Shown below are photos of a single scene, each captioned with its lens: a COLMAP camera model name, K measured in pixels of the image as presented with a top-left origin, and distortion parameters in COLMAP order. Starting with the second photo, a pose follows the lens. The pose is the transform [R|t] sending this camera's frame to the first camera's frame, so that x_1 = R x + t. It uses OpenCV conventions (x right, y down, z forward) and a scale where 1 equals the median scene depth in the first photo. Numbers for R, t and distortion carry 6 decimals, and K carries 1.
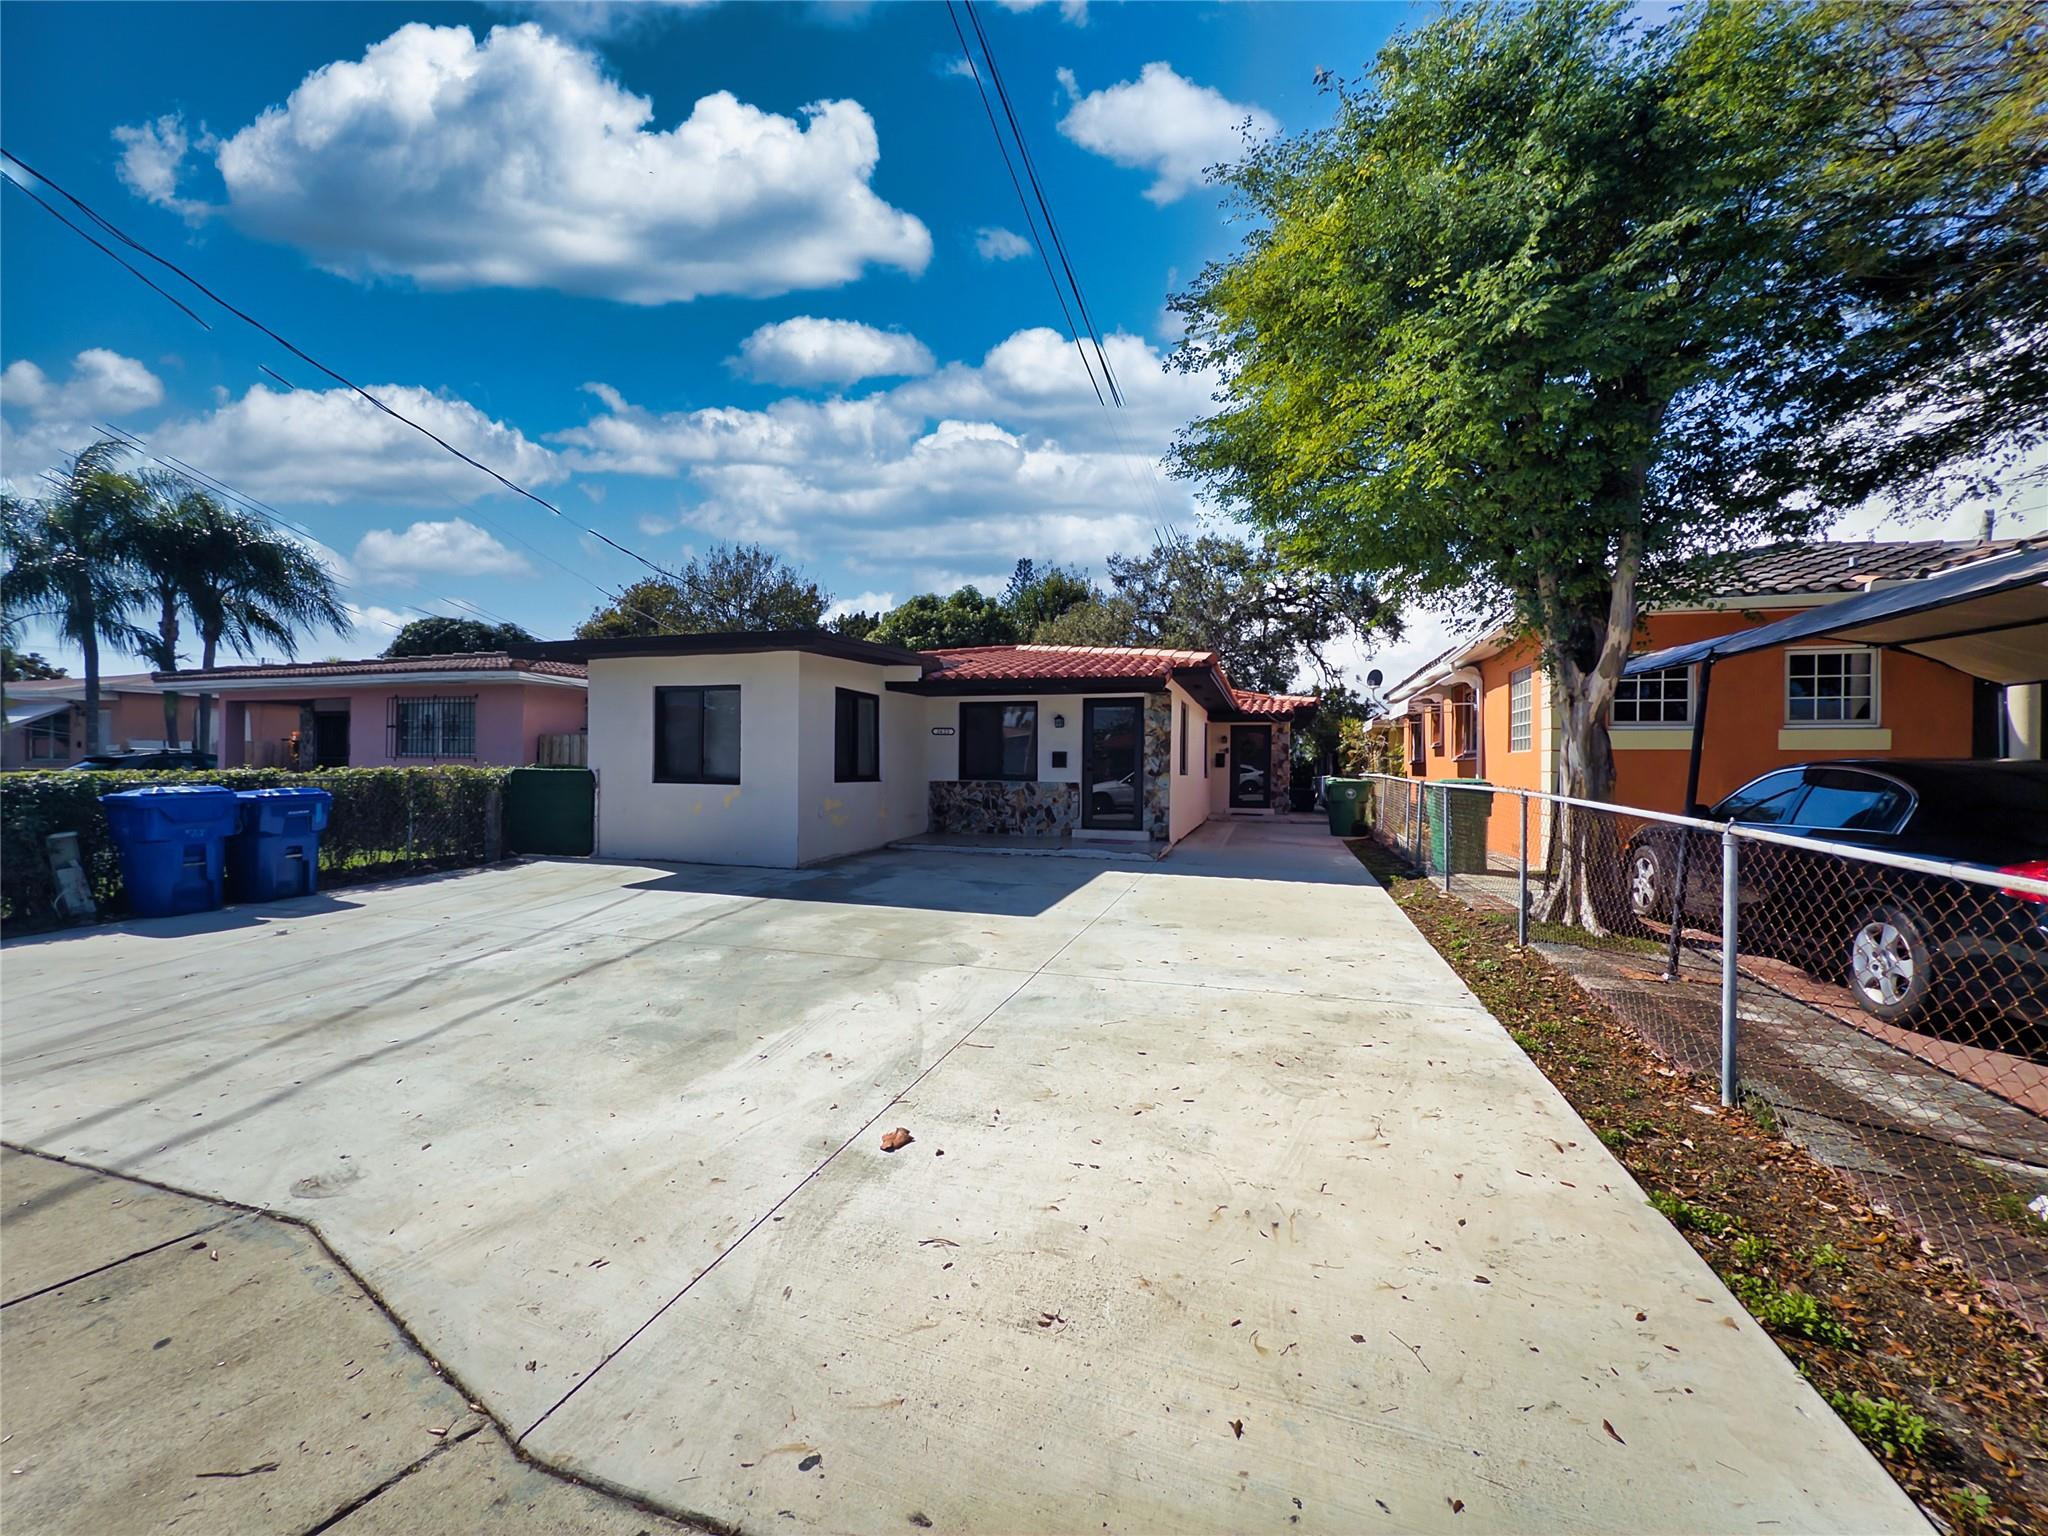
lens RADIAL K [[815.2, 0, 1031.4], [0, 815.2, 765.7], [0, 0, 1]] dist [0.002128, 0.000066]
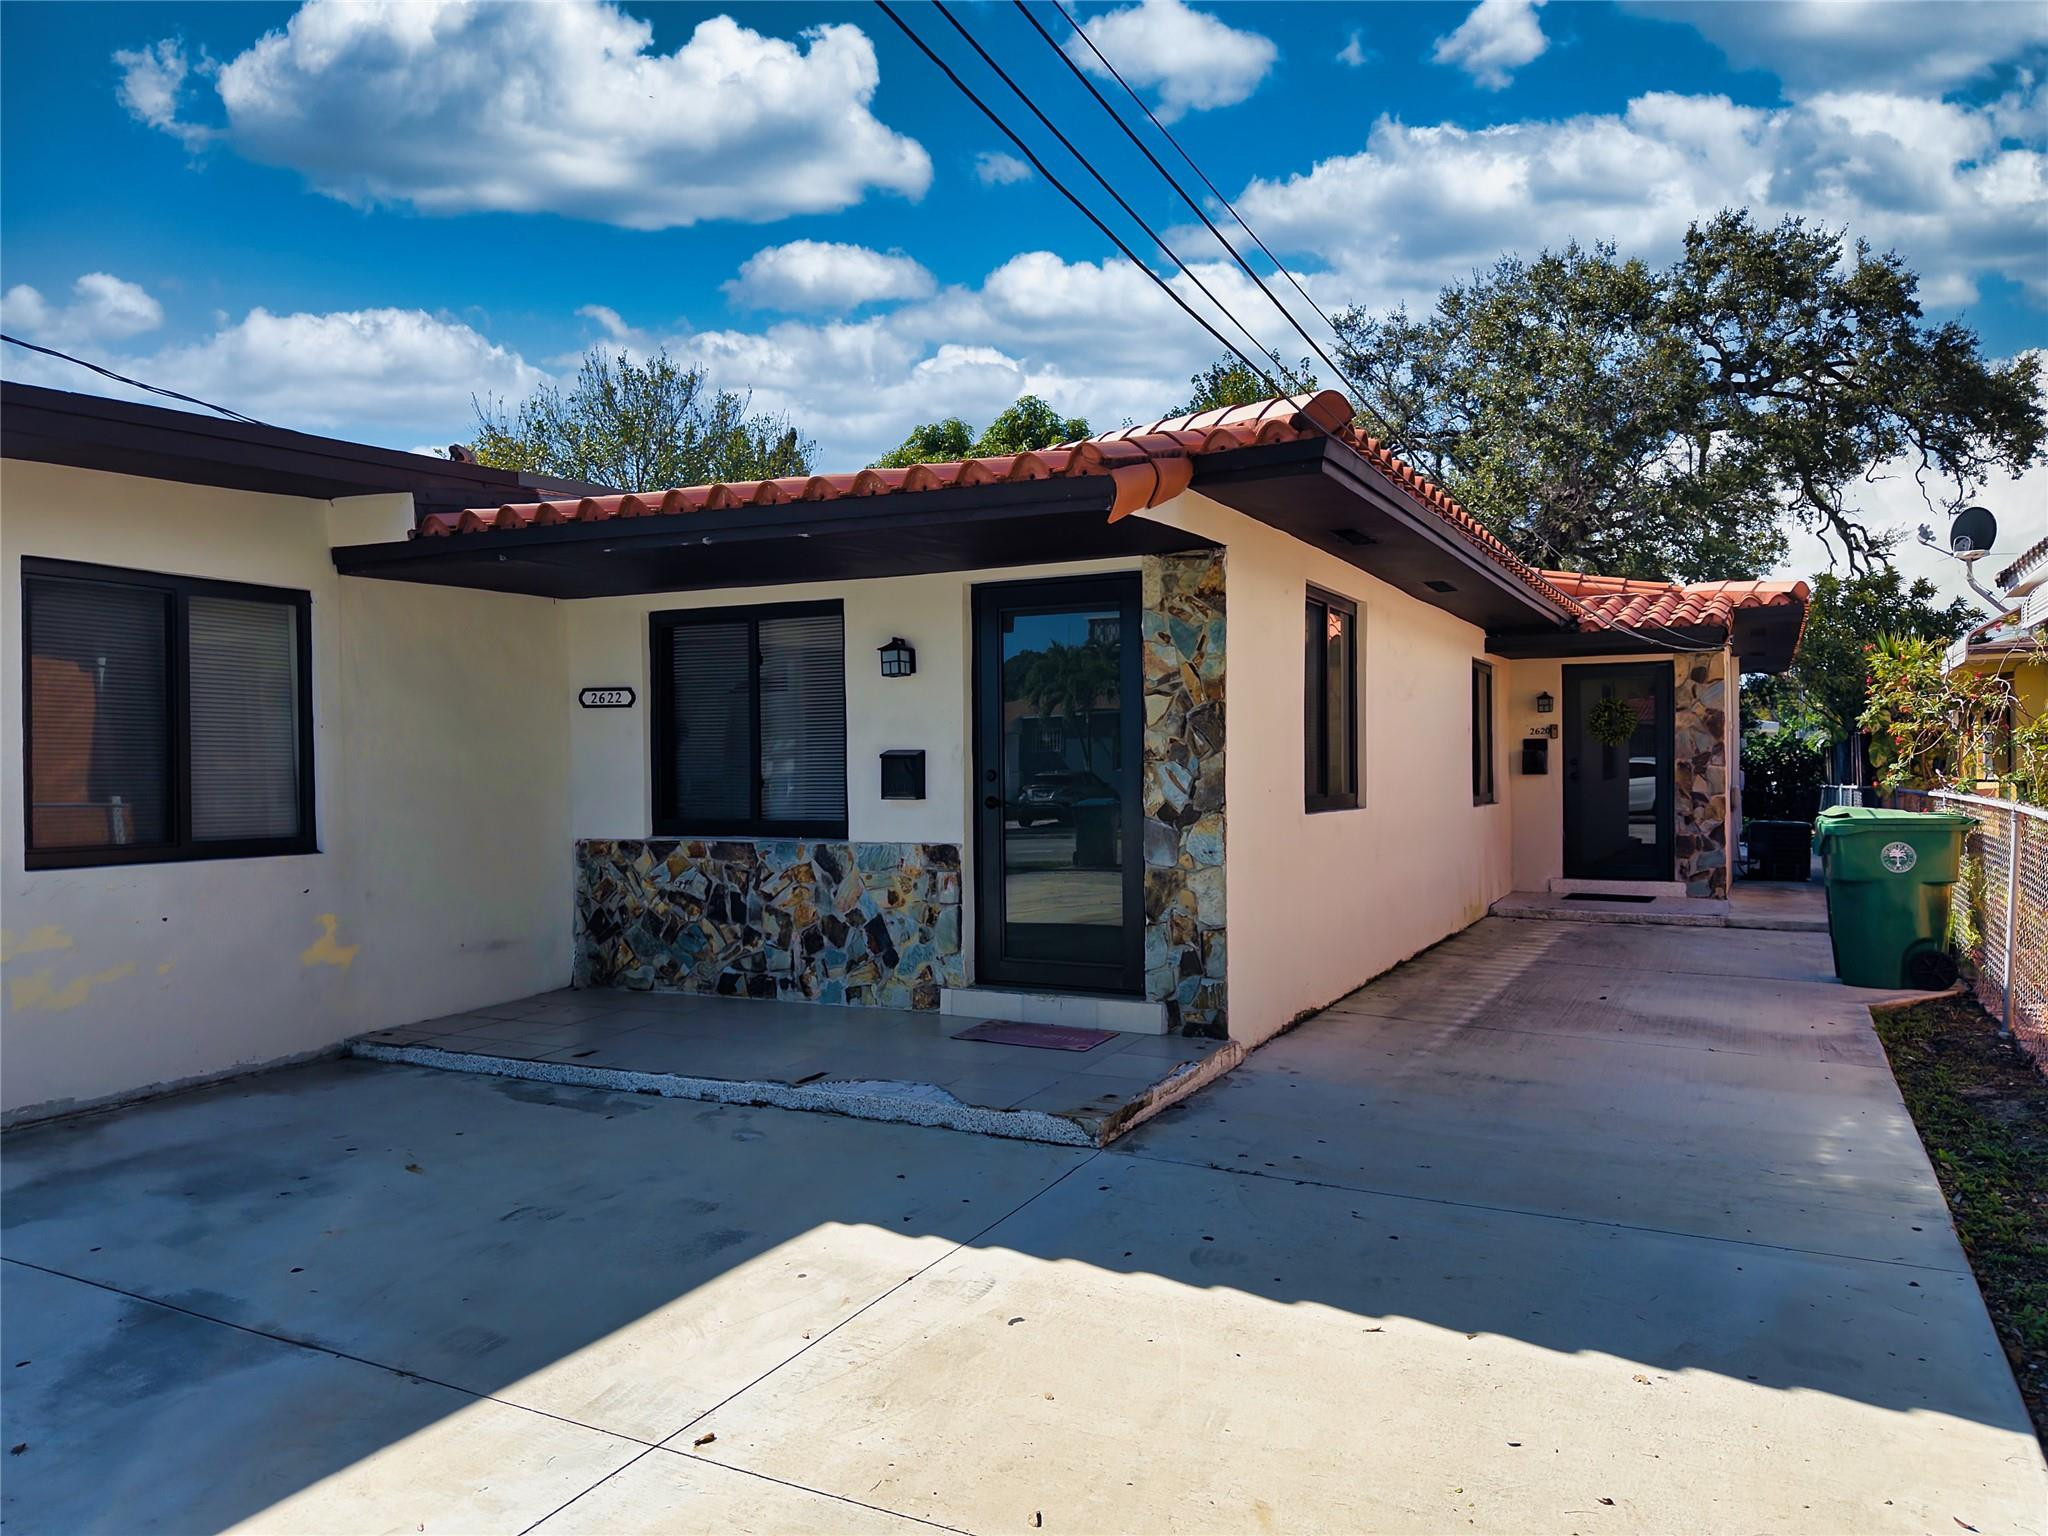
lens RADIAL K [[1427.5, 0, 1032.3], [0, 1427.5, 769.3], [0, 0, 1]] dist [0.131854, -0.190770]
pose [[0.984456, -0.017120, -0.174793, 0.185580], [0.017734, 0.999841, 0.001951, -0.009810], [0.174732, -0.005021, 0.984603, 0.441906]]
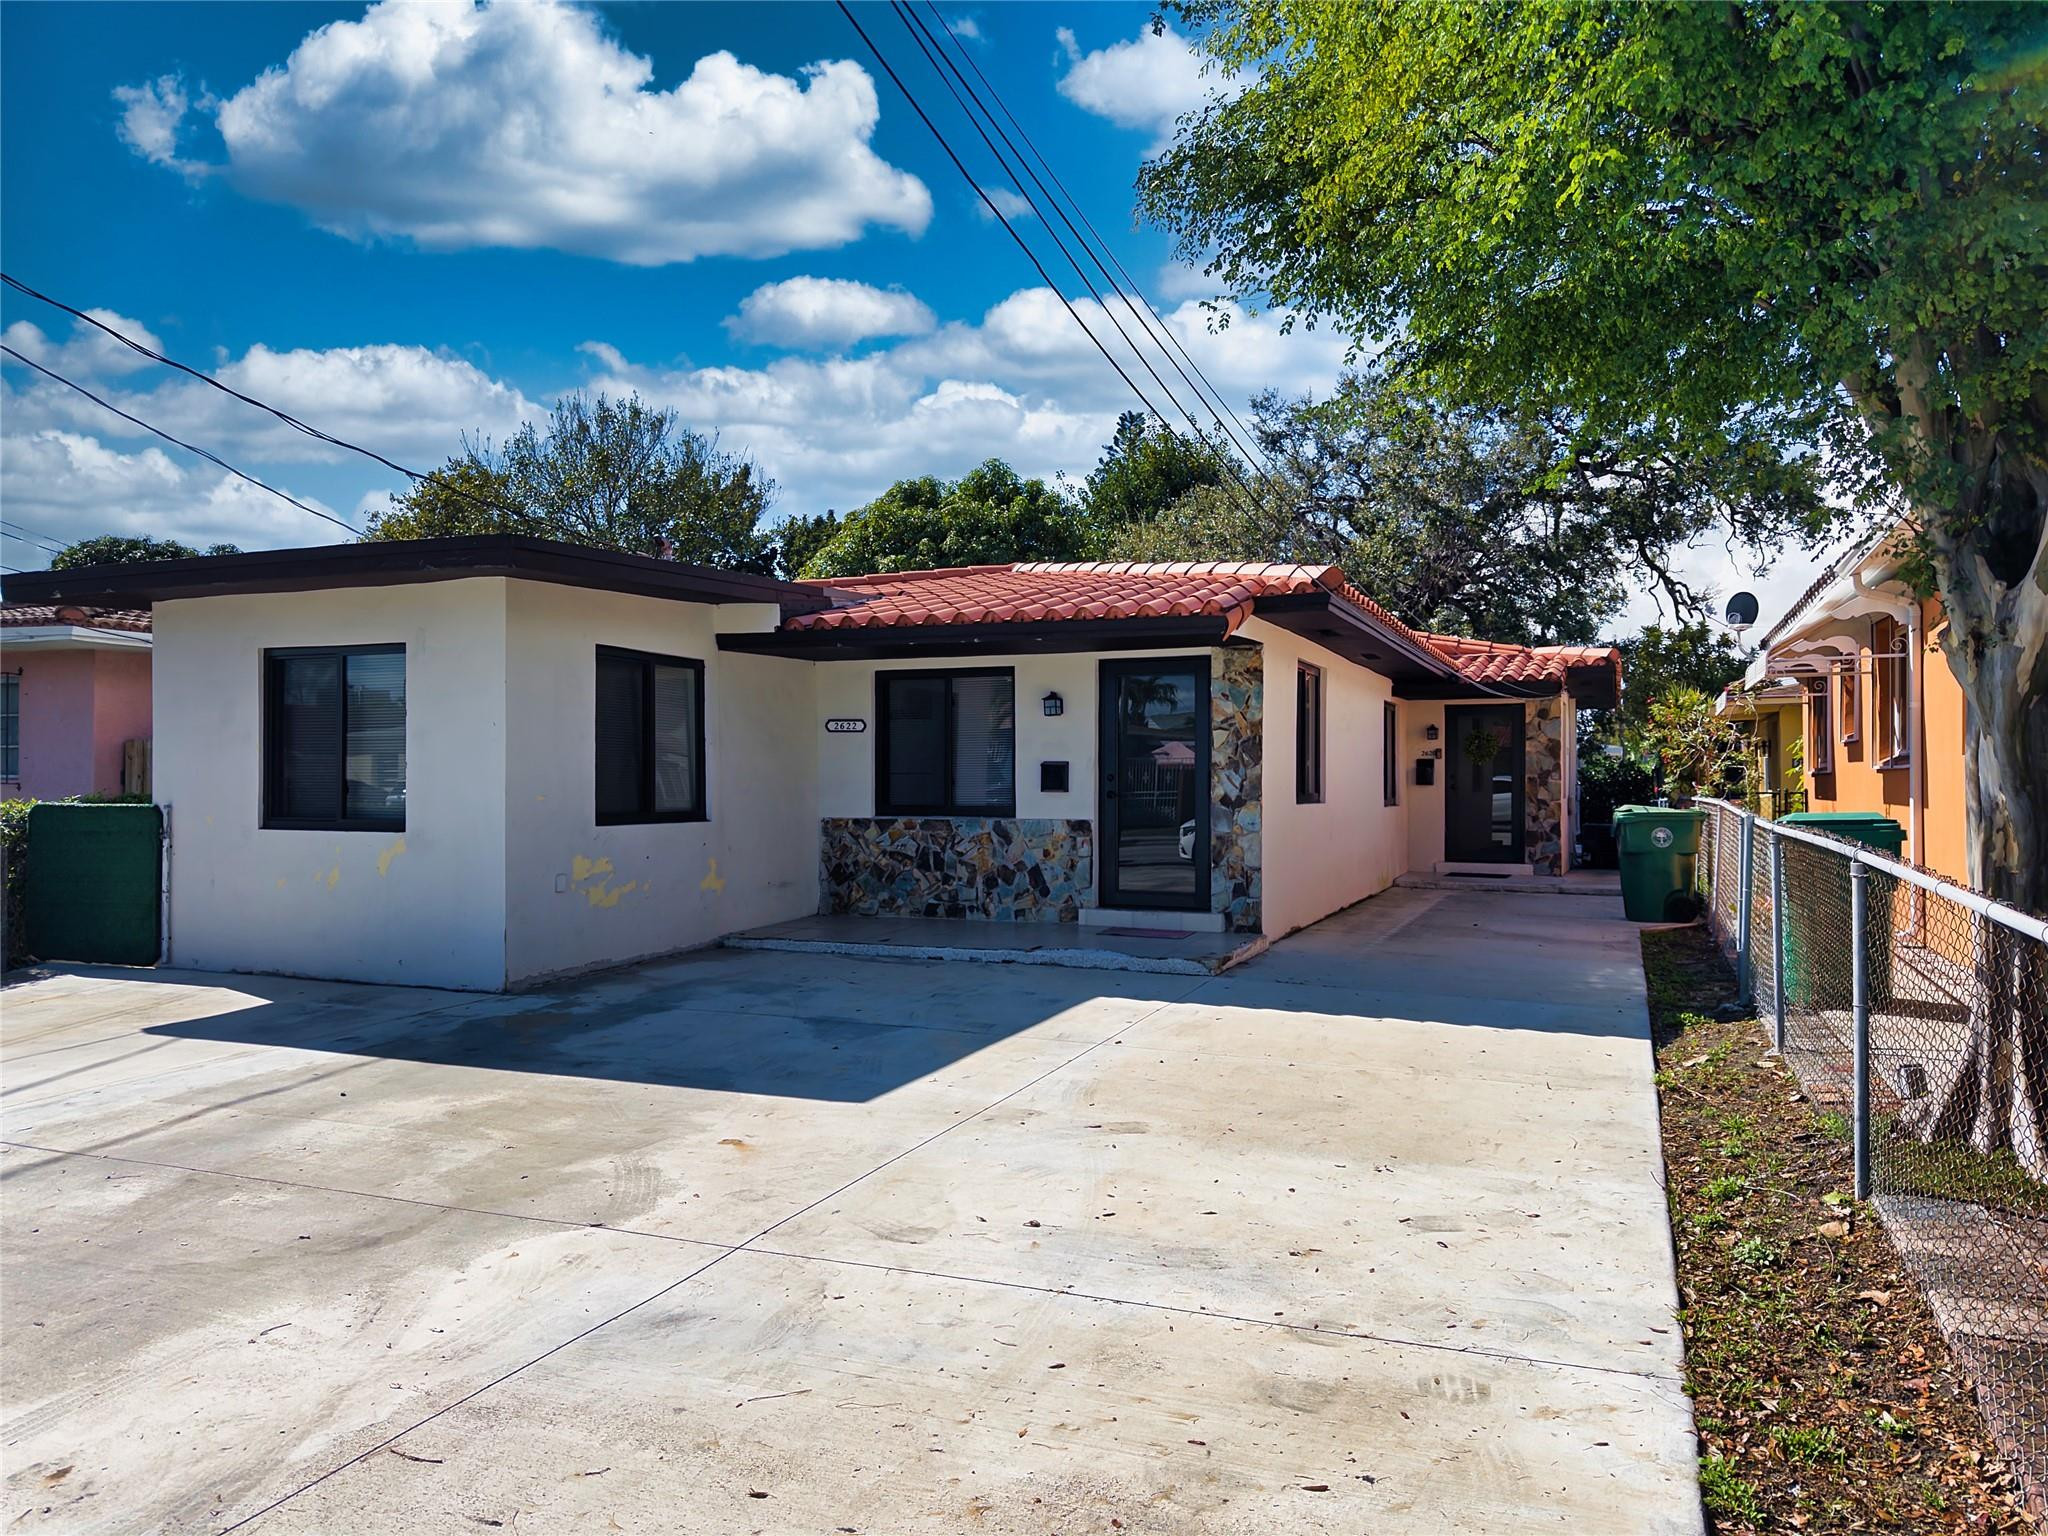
lens RADIAL K [[1427.5, 0, 1032.3], [0, 1427.5, 769.3], [0, 0, 1]] dist [0.131854, -0.190770]
pose [[0.995417, -0.009432, -0.095163, 0.107675], [0.008697, 0.999929, -0.008135, -0.004918], [0.095233, 0.007270, 0.995428, 0.078393]]
